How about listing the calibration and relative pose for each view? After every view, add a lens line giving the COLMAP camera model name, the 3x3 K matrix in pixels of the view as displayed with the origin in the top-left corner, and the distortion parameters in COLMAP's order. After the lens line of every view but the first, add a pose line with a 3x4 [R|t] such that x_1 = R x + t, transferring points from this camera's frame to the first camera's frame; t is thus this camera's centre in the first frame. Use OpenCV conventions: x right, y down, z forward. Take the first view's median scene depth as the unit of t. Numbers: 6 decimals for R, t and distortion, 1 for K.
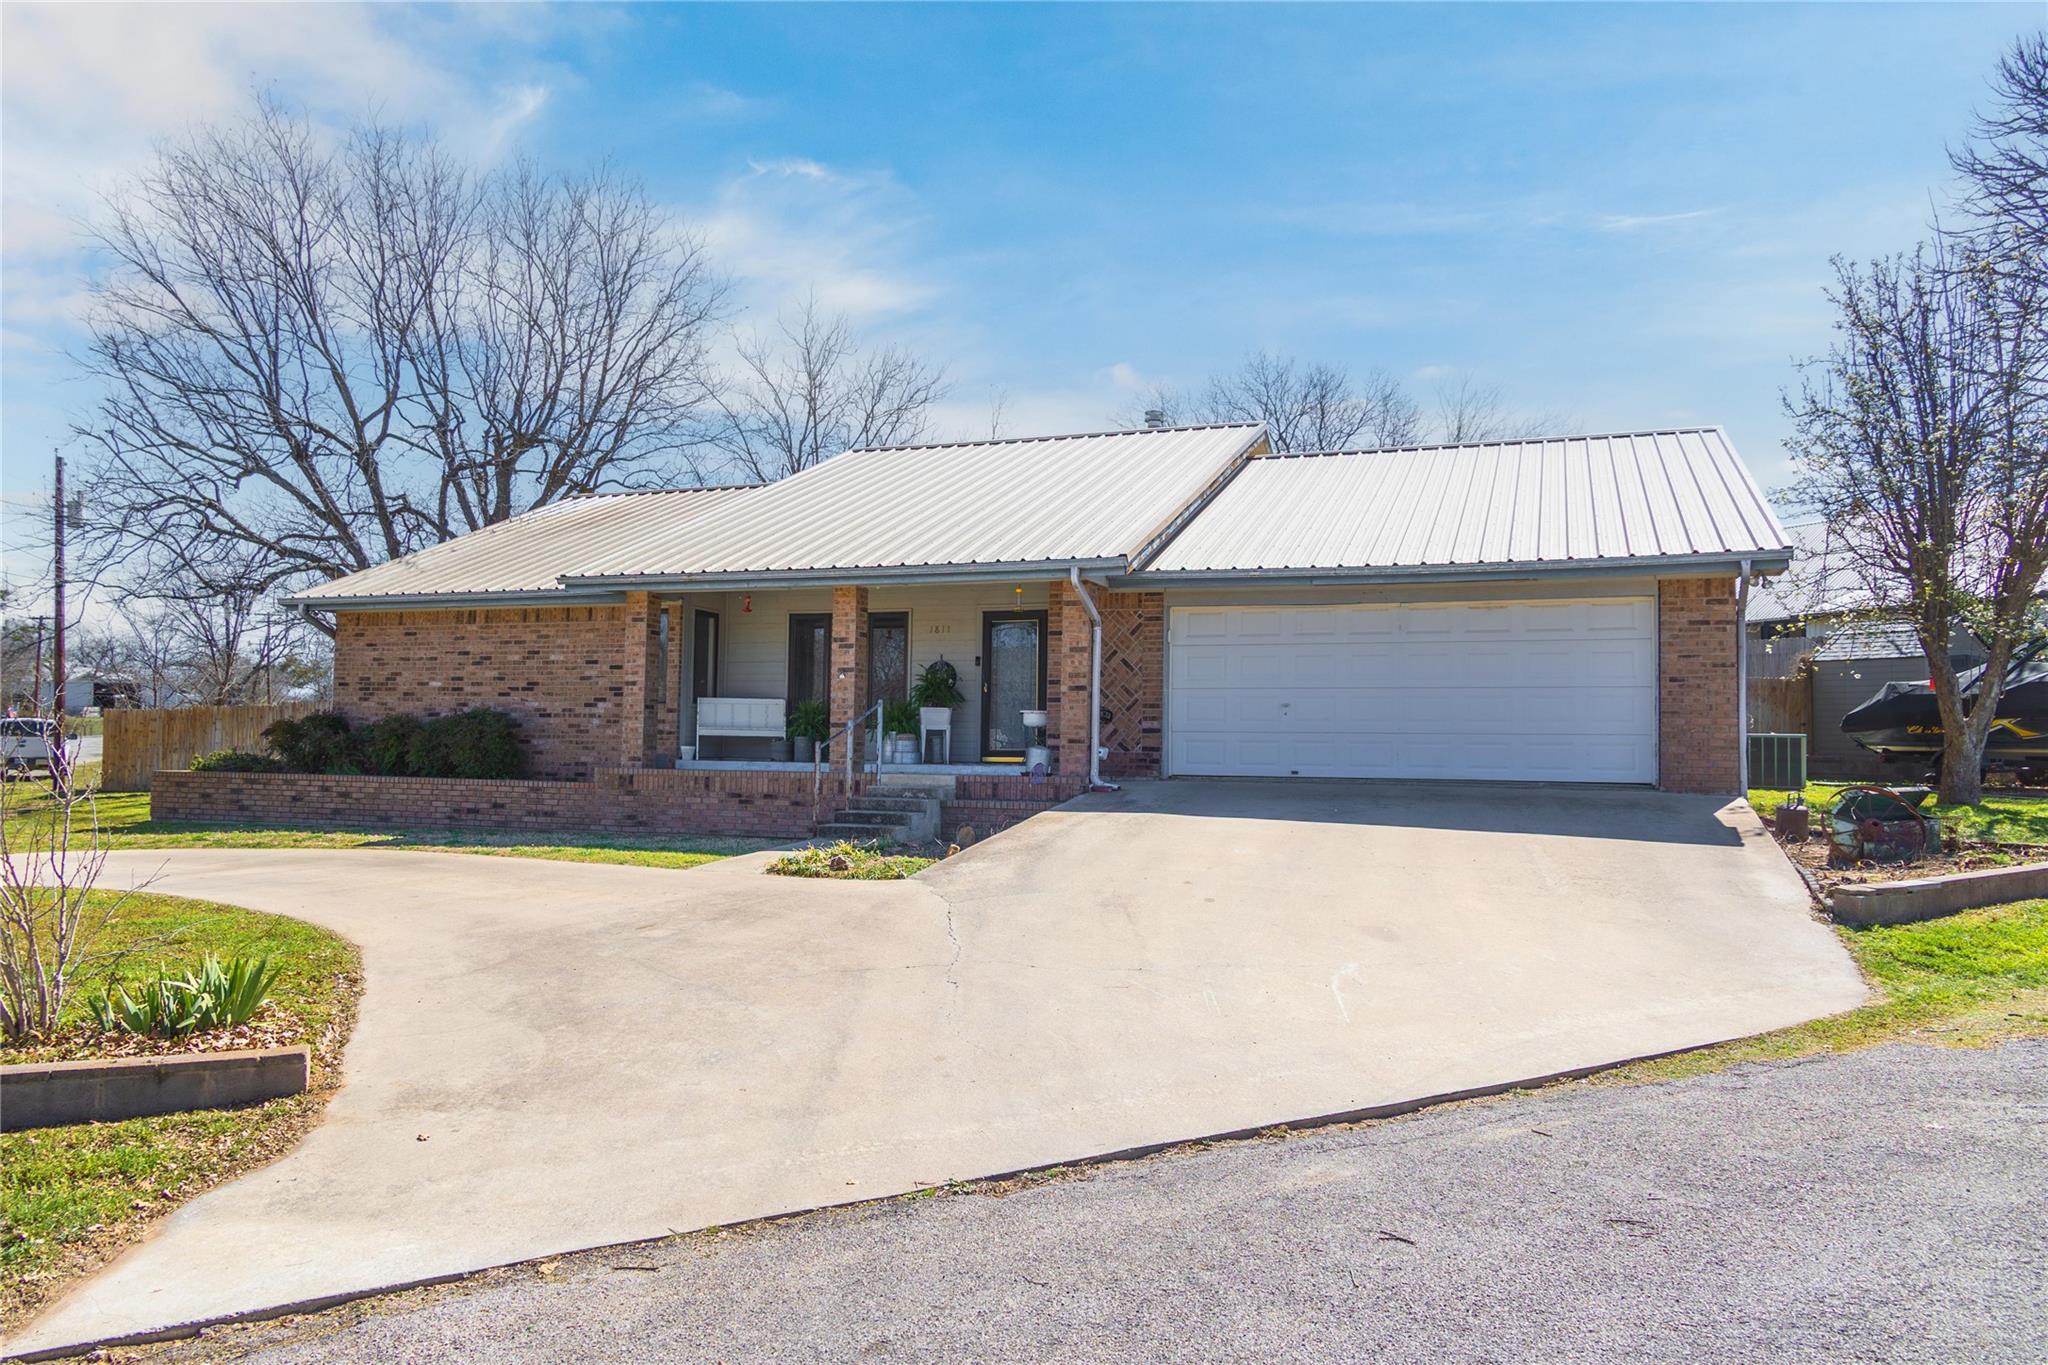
lens RADIAL K [[1444.3, 0, 1023.9], [0, 1444.3, 686.5], [0, 0, 1]] dist [-0.000539, 0.002987]
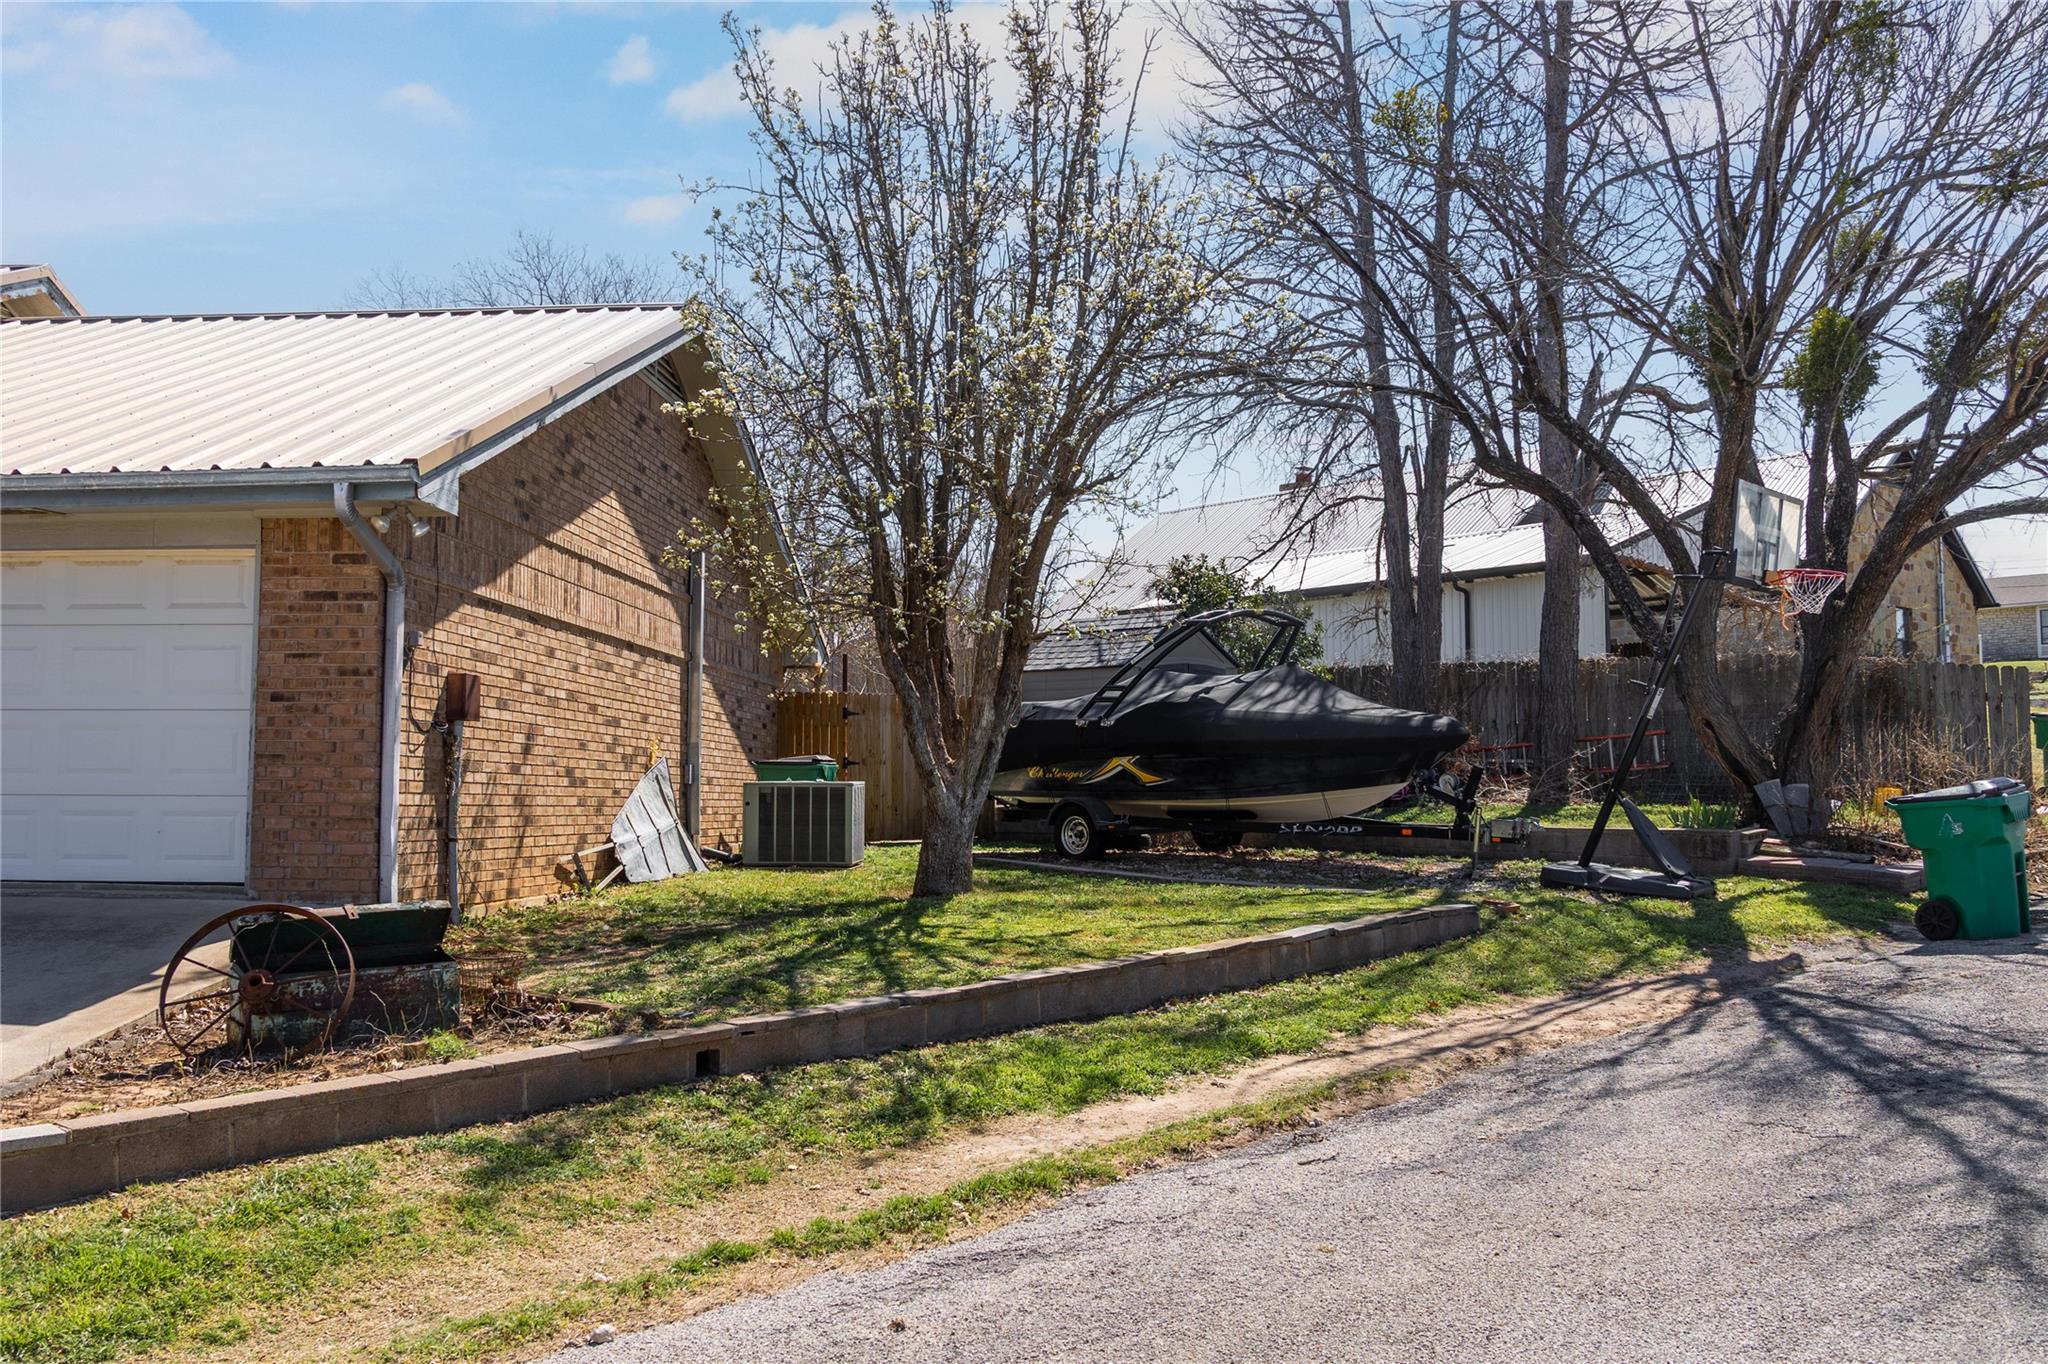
lens RADIAL K [[1890.6, 0, 1028.0], [0, 1890.6, 682.7], [0, 0, 1]] dist [-0.009154, 0.000000]
pose [[0.954227, 0.007634, 0.298986, 0.471602], [-0.004441, 0.999926, -0.011356, -0.003101], [-0.299051, 0.009509, 0.954190, 0.202945]]
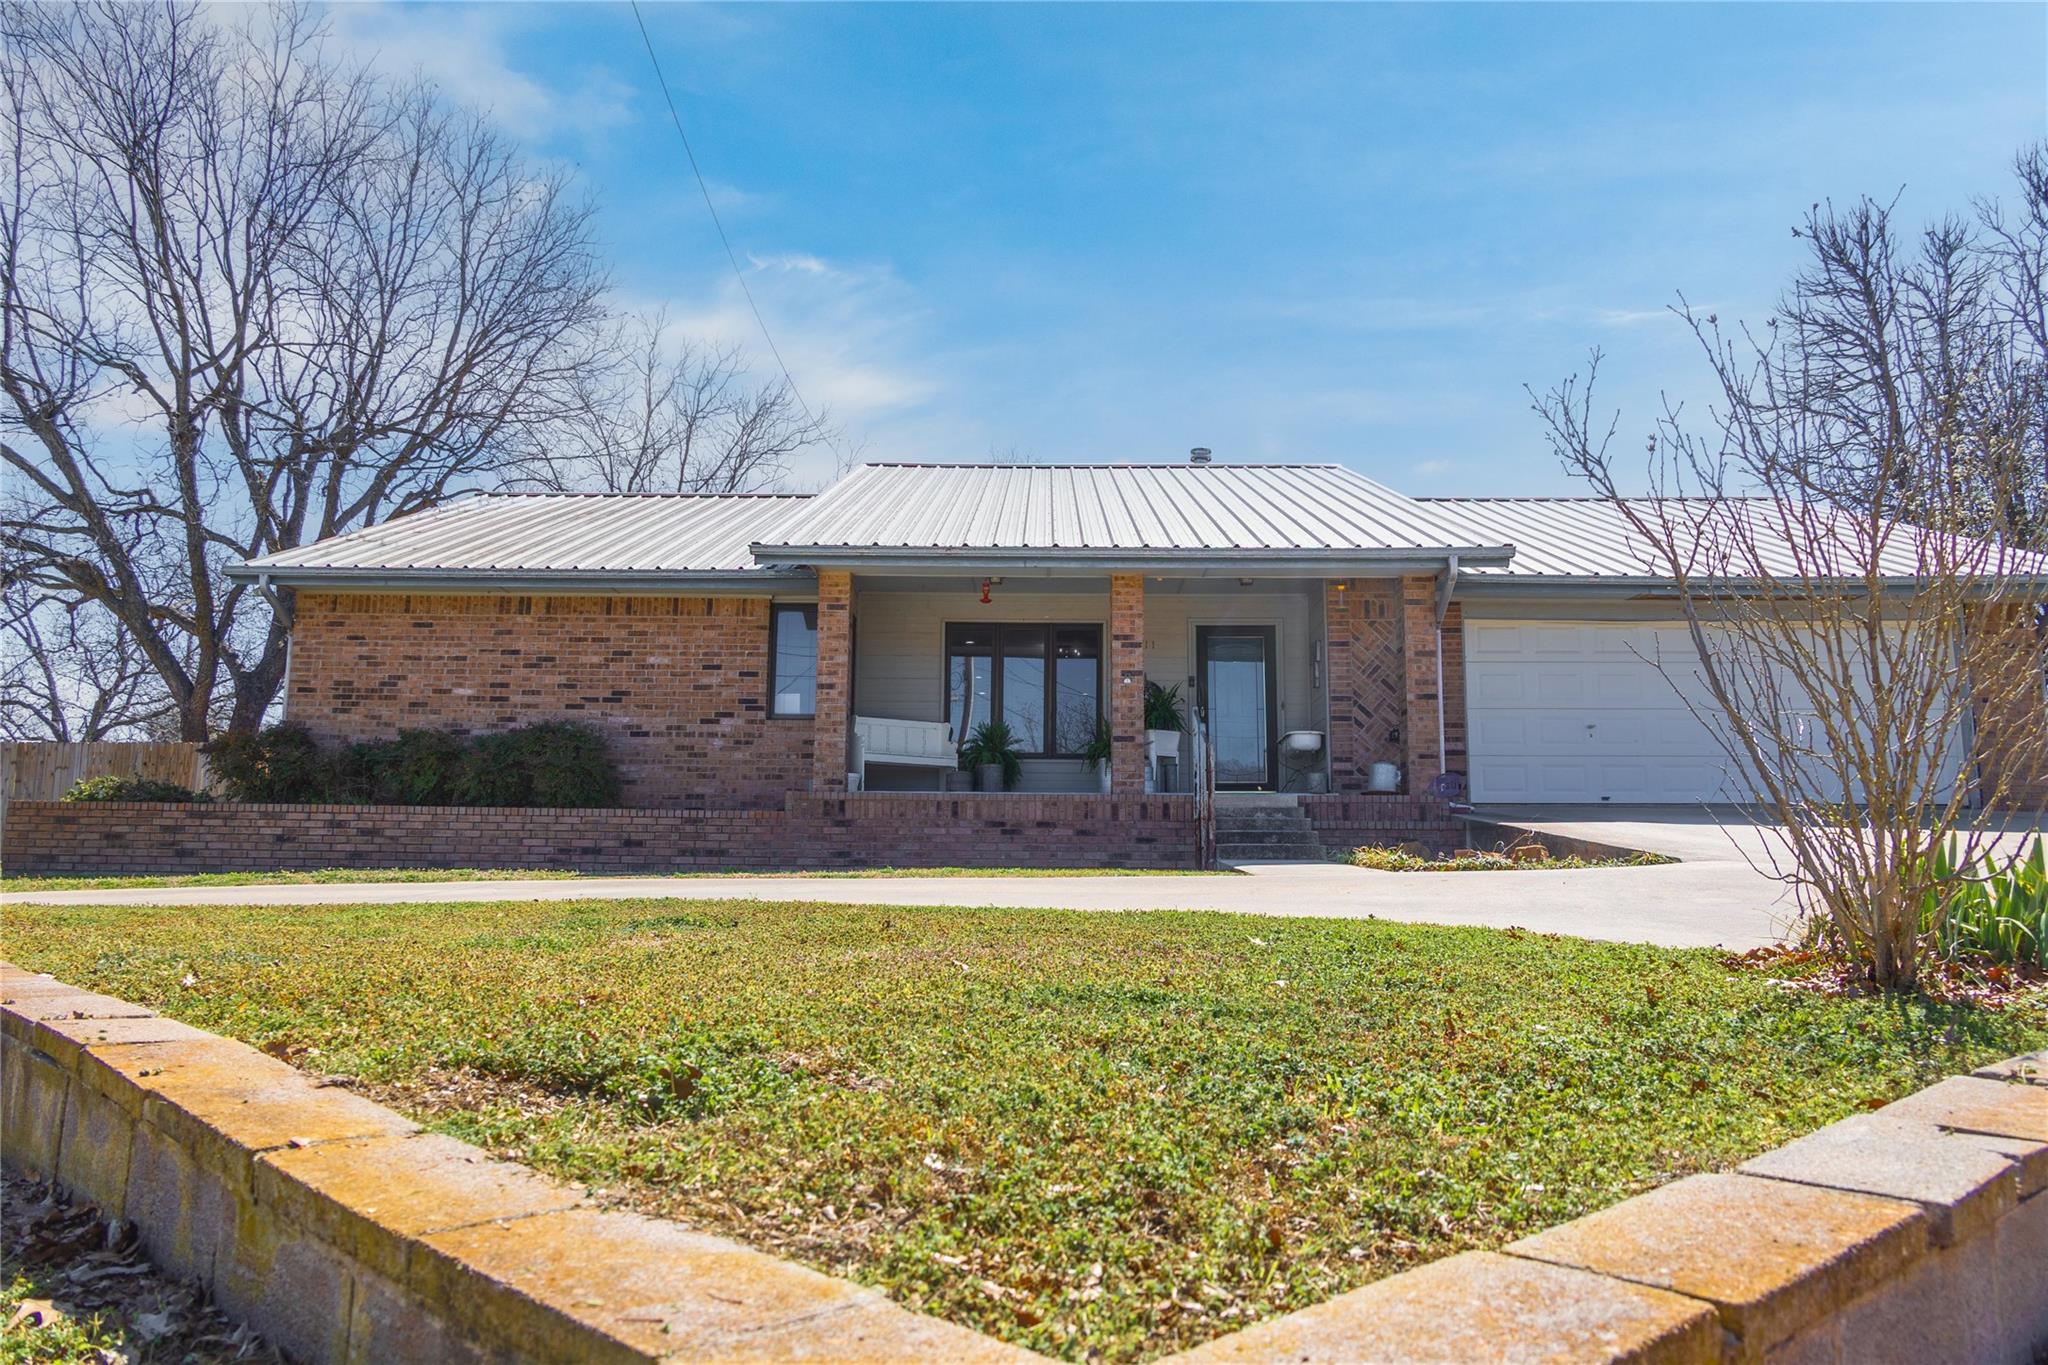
lens RADIAL K [[1444.3, 0, 1029.5], [0, 1444.3, 680.5], [0, 0, 1]] dist [-0.000539, 0.002987]
pose [[0.942032, 0.043554, 0.332684, -0.482320], [-0.011461, 0.995138, -0.097826, 0.079277], [-0.335327, 0.088342, 0.937951, 0.249600]]
